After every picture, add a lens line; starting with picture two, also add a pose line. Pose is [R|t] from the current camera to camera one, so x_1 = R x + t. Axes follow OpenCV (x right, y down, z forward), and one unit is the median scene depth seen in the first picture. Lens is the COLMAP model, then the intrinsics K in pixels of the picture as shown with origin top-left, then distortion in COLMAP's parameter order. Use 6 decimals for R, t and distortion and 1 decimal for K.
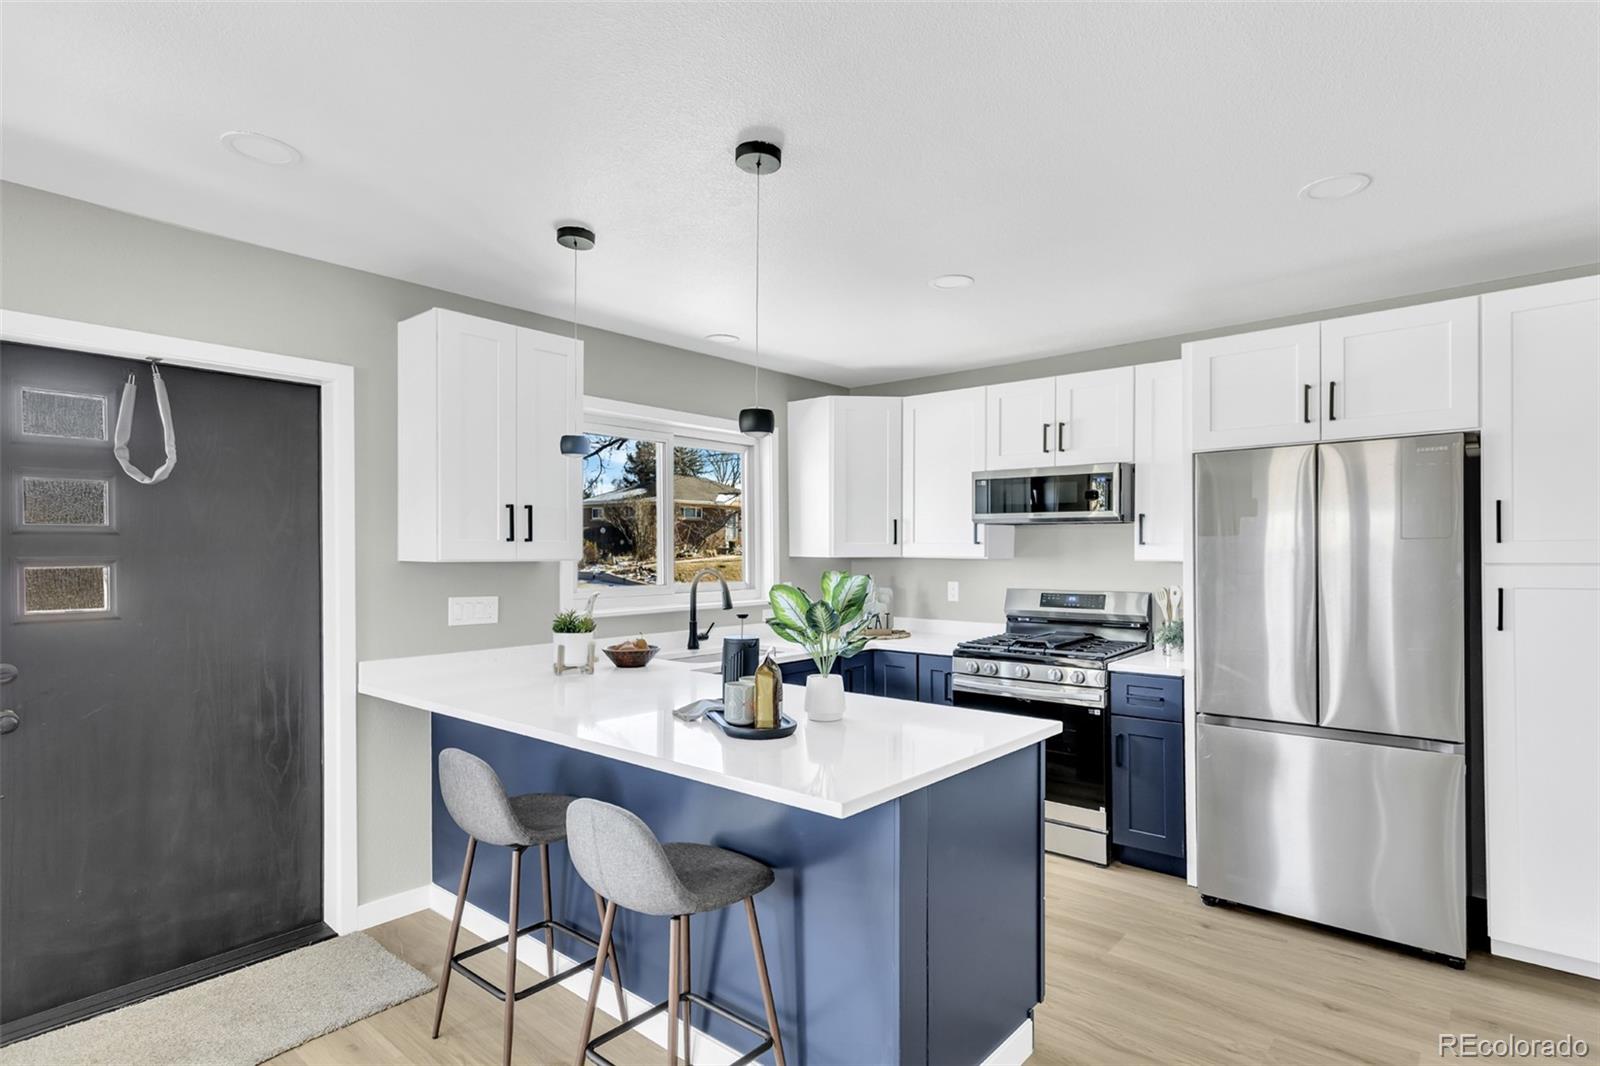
lens RADIAL K [[784.1, 0, 831.4], [0, 784.1, 574.7], [0, 0, 1]] dist [-0.006519, 0.004253]
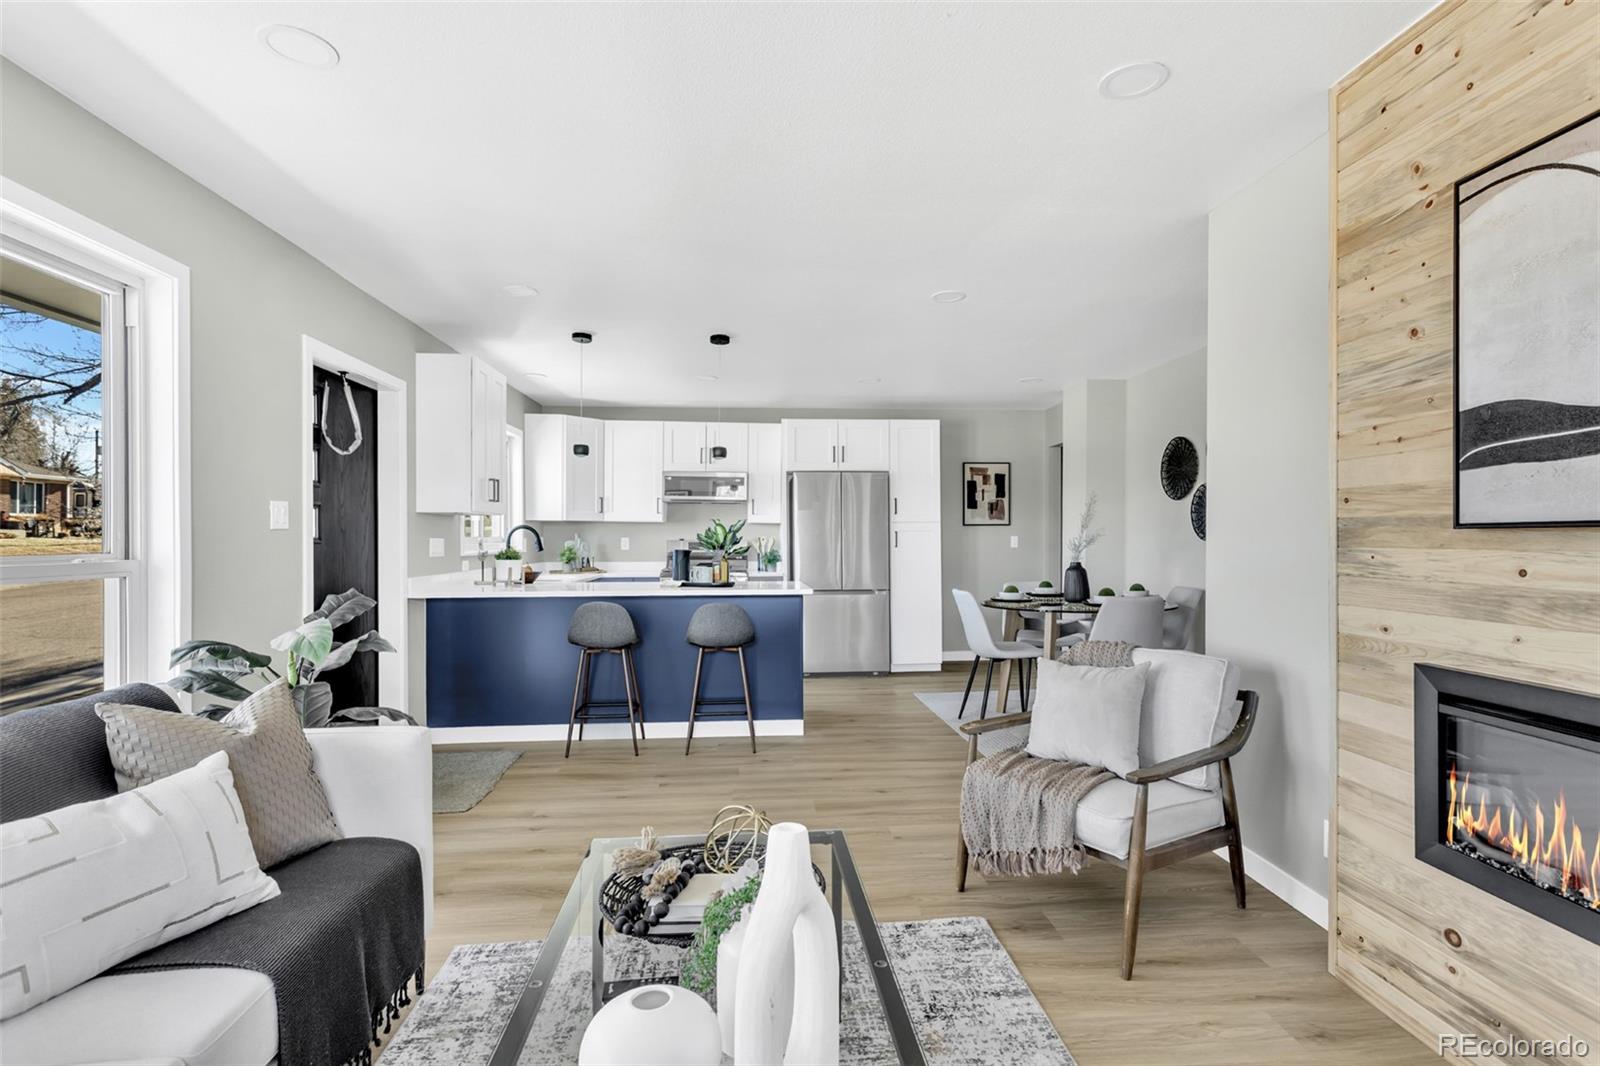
lens RADIAL K [[784.1, 0, 787.9], [0, 784.1, 537.7], [0, 0, 1]] dist [-0.006519, 0.004253]
pose [[0.723426, 0.001608, 0.690400, -0.828771], [0.018698, 0.999585, -0.021921, 0.059855], [-0.690148, 0.028767, 0.723096, -0.440906]]
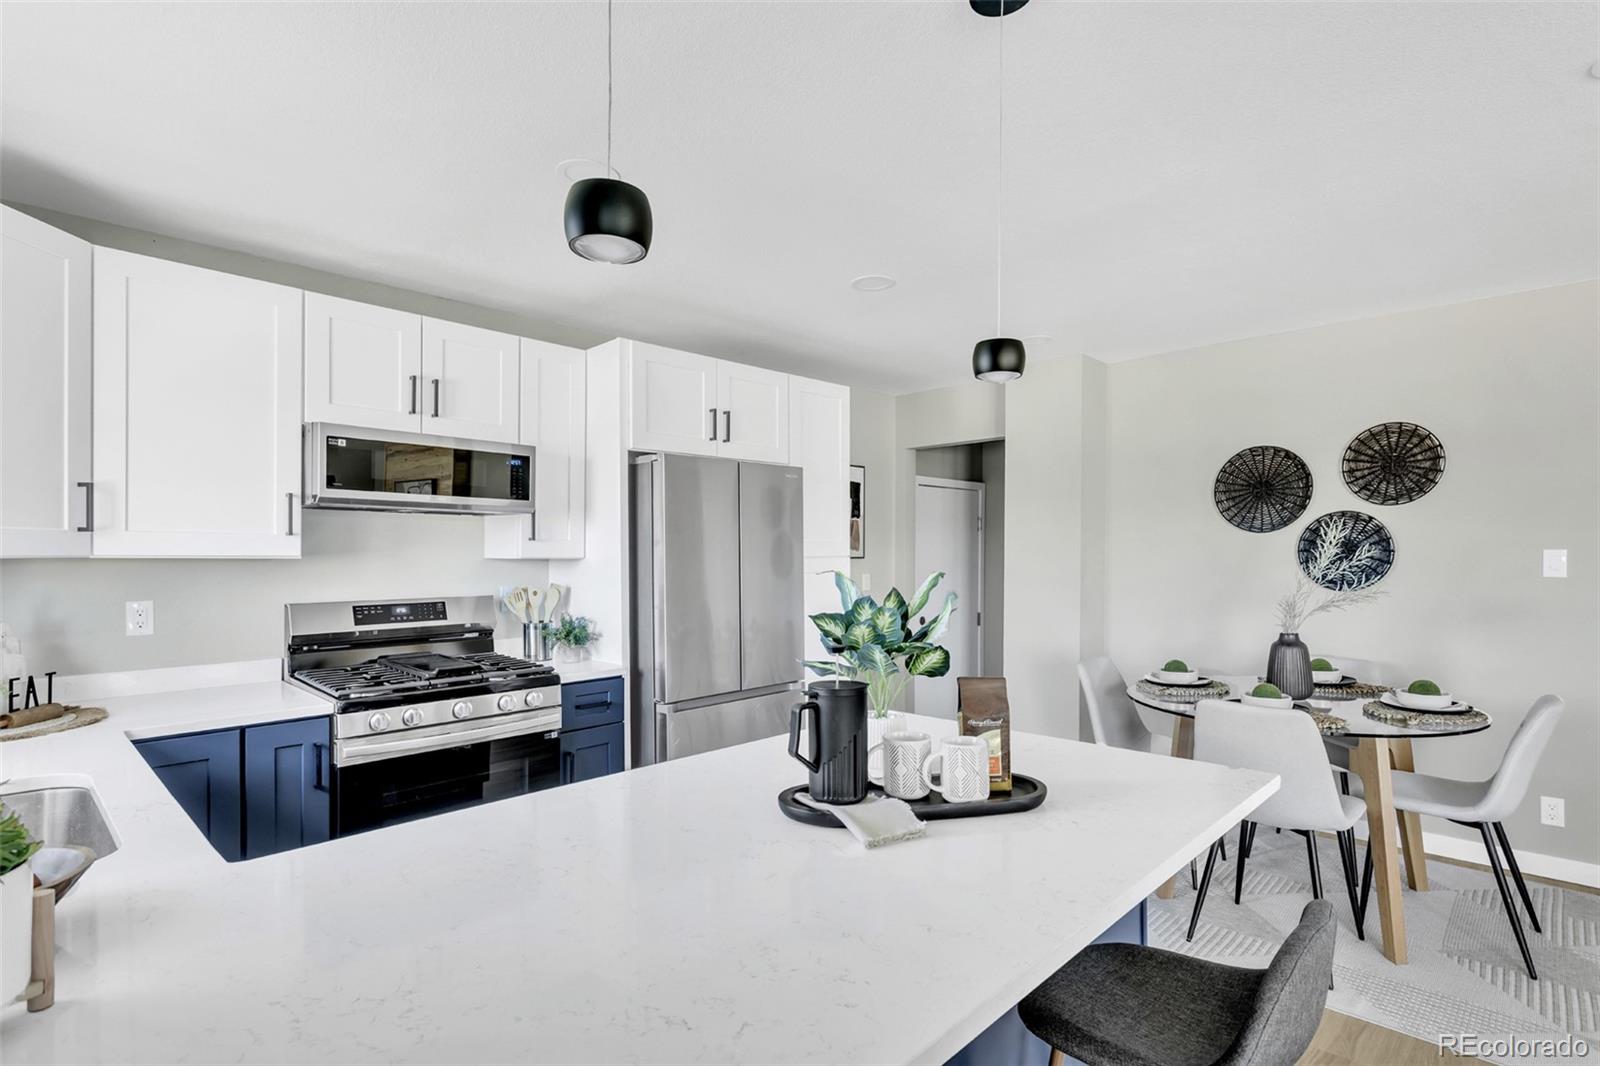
lens RADIAL K [[784.1, 0, 809.4], [0, 784.1, 557.7], [0, 0, 1]] dist [-0.006519, 0.004253]
pose [[0.076743, -0.006748, 0.997028, -0.433433], [0.029306, 0.999560, 0.004510, -0.012256], [-0.996620, 0.028873, 0.076907, 0.566751]]
